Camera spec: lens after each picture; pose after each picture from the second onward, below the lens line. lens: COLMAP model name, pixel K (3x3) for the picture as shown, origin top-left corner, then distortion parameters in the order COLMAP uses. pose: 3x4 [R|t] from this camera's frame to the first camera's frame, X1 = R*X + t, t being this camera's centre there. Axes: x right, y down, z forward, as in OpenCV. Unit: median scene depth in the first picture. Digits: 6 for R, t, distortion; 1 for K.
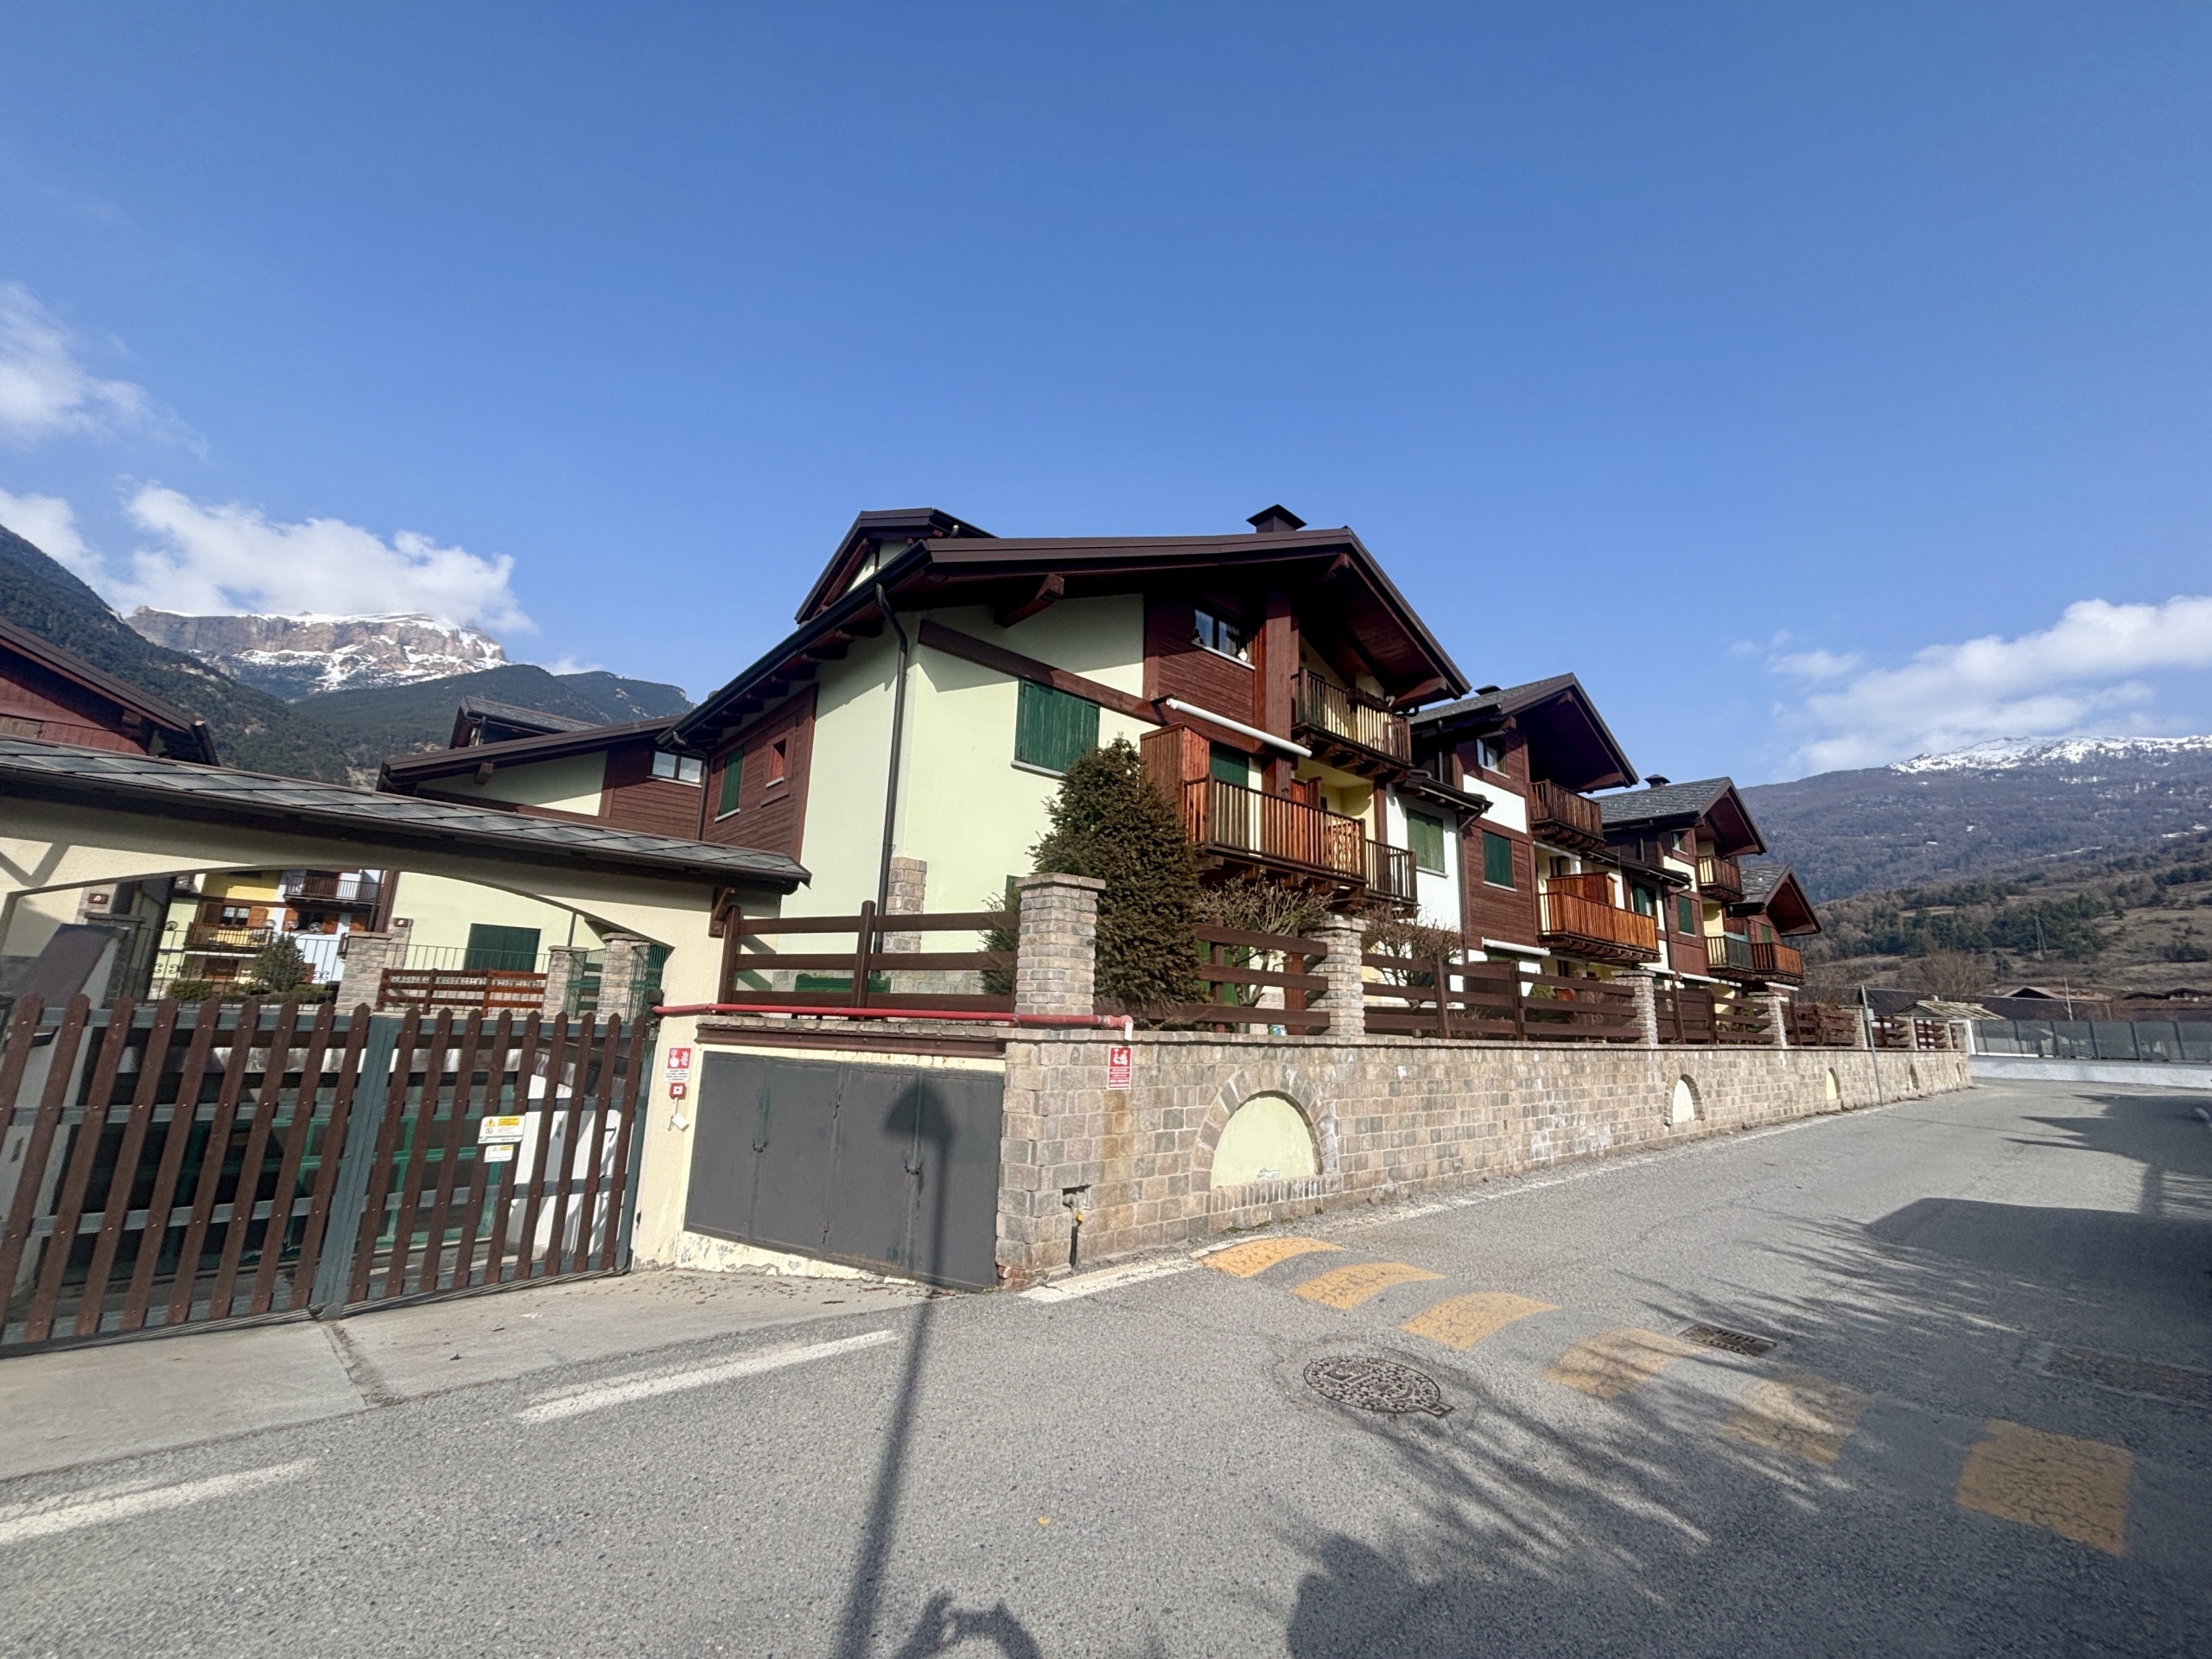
lens RADIAL K [[889.8, 0, 1104.4], [0, 889.8, 837.9], [0, 0, 1]] dist [0.002696, -0.000963]
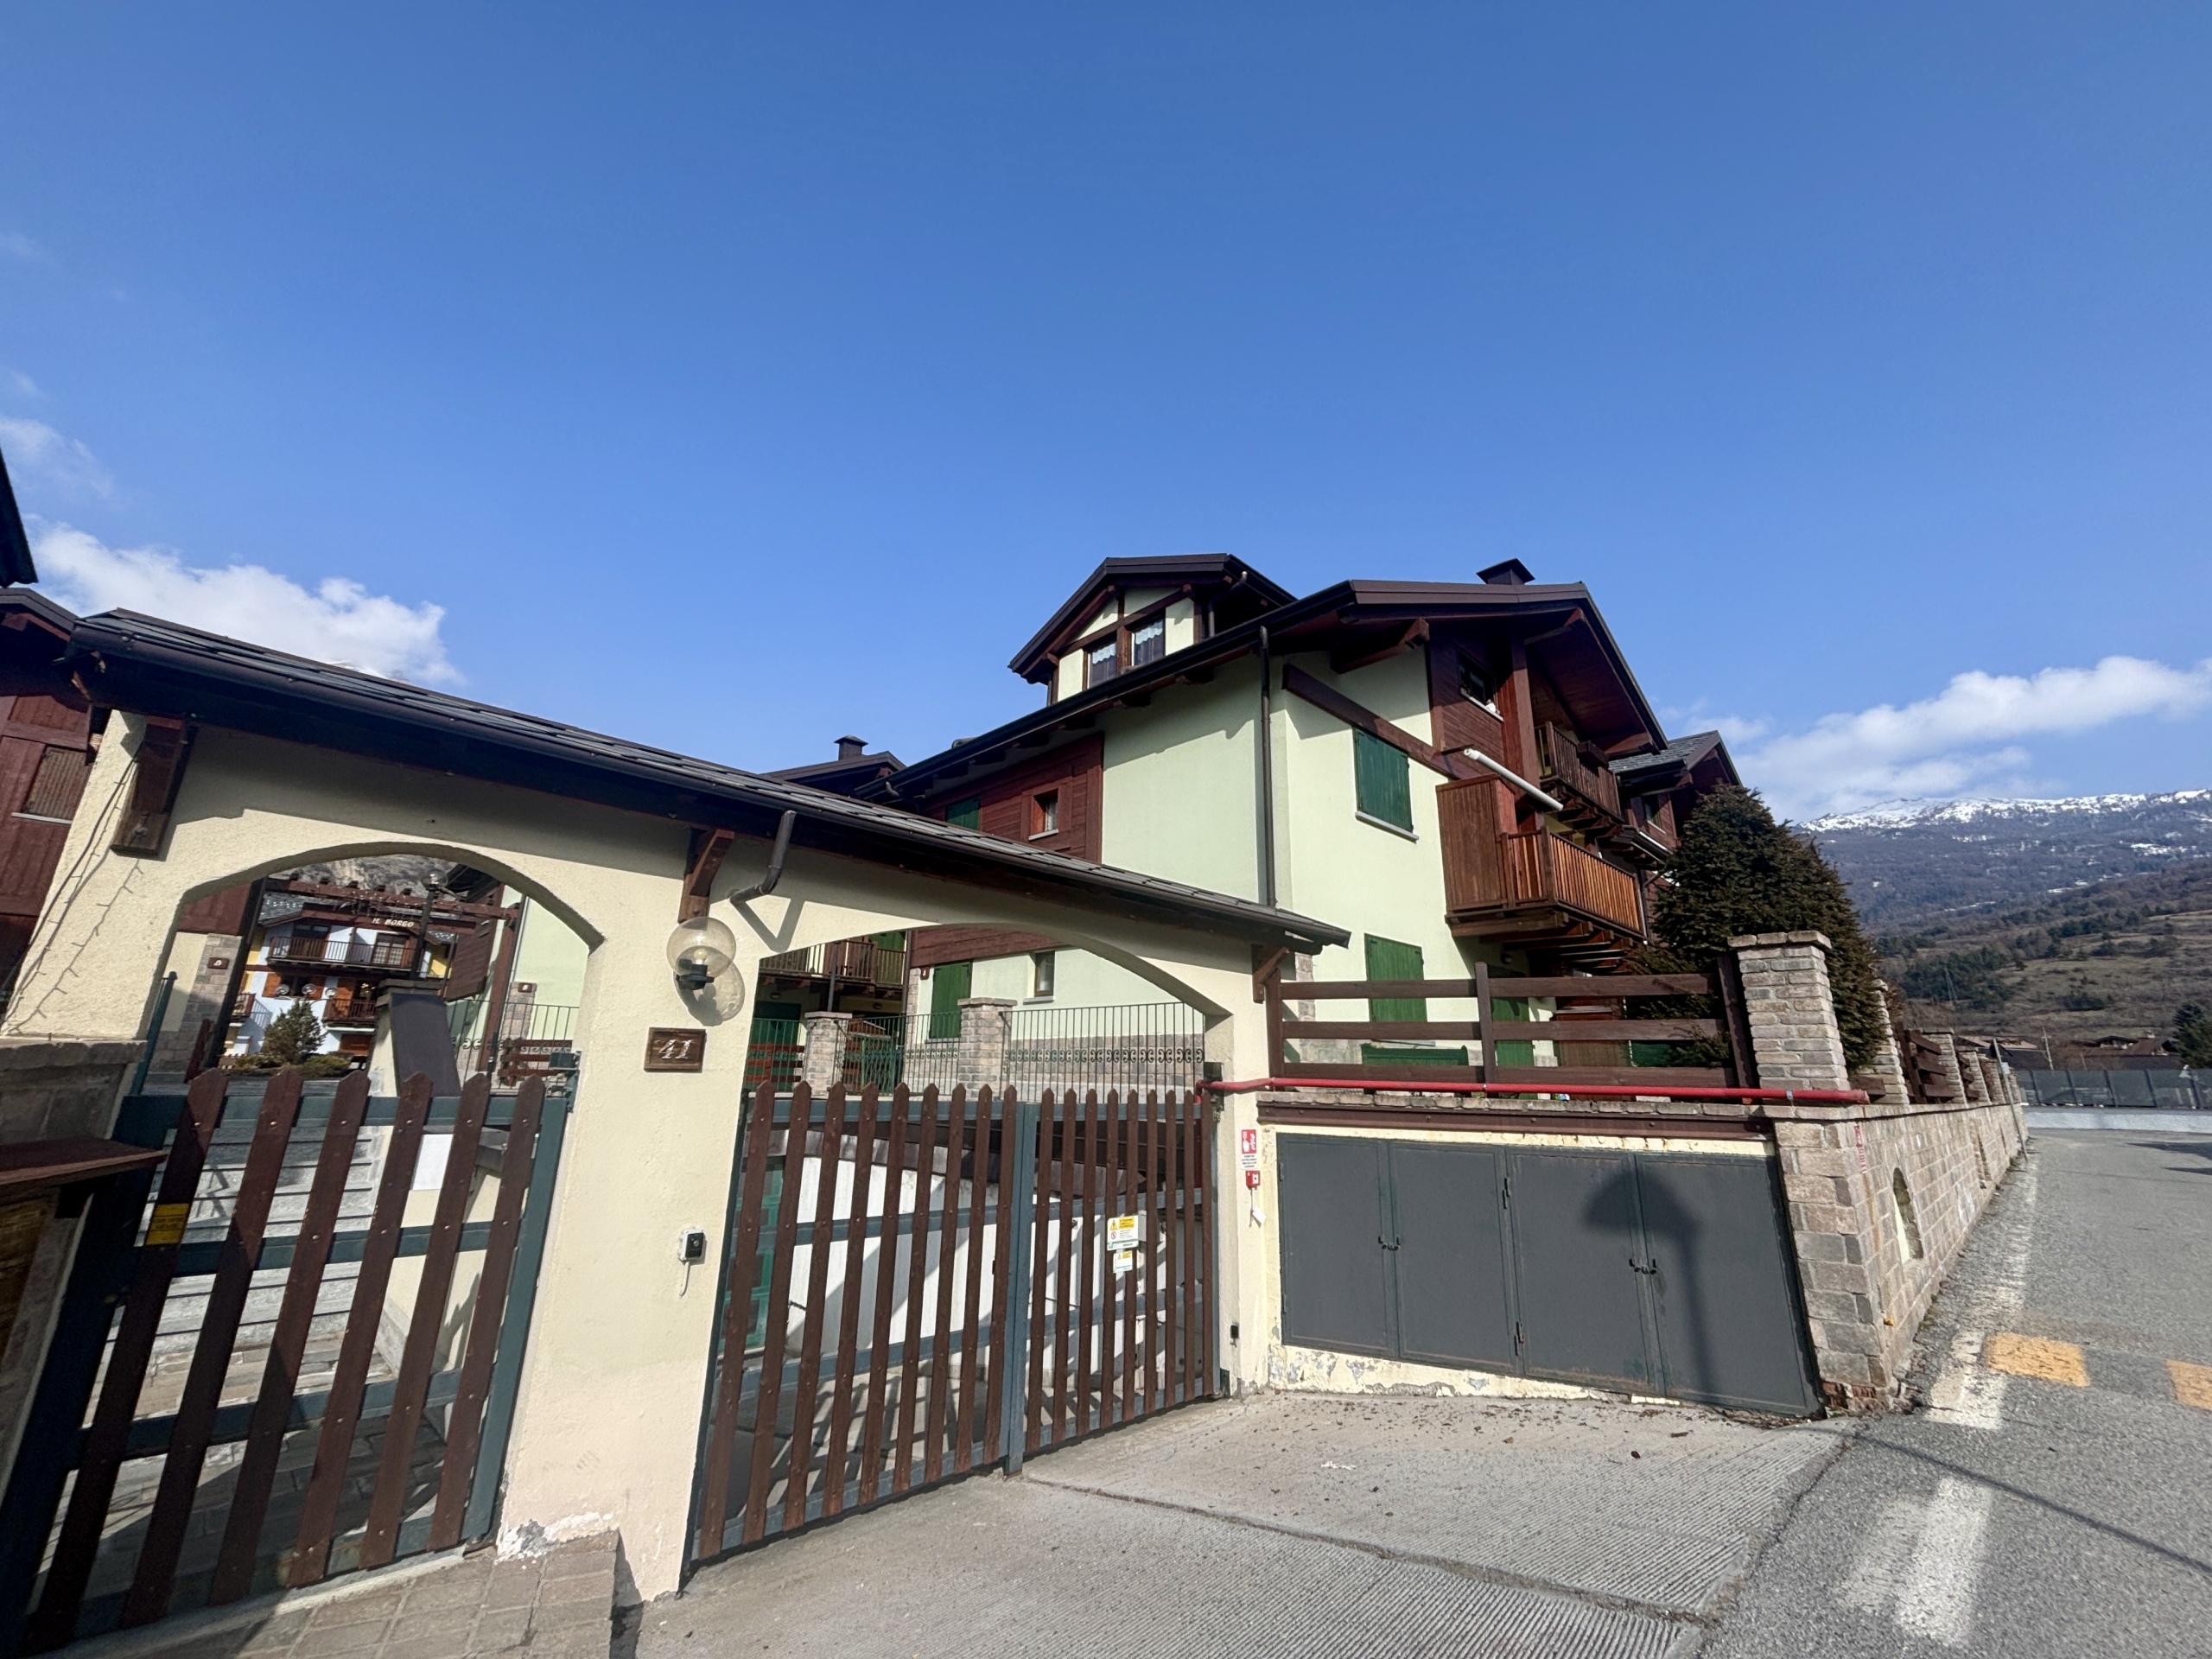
lens RADIAL K [[889.8, 0, 1103.1], [0, 889.8, 840.9], [0, 0, 1]] dist [0.002696, -0.000963]
pose [[0.998270, 0.001986, 0.058757, -0.321994], [0.001547, 0.998196, -0.060028, 0.000732], [-0.058771, 0.060015, 0.996466, 0.051457]]
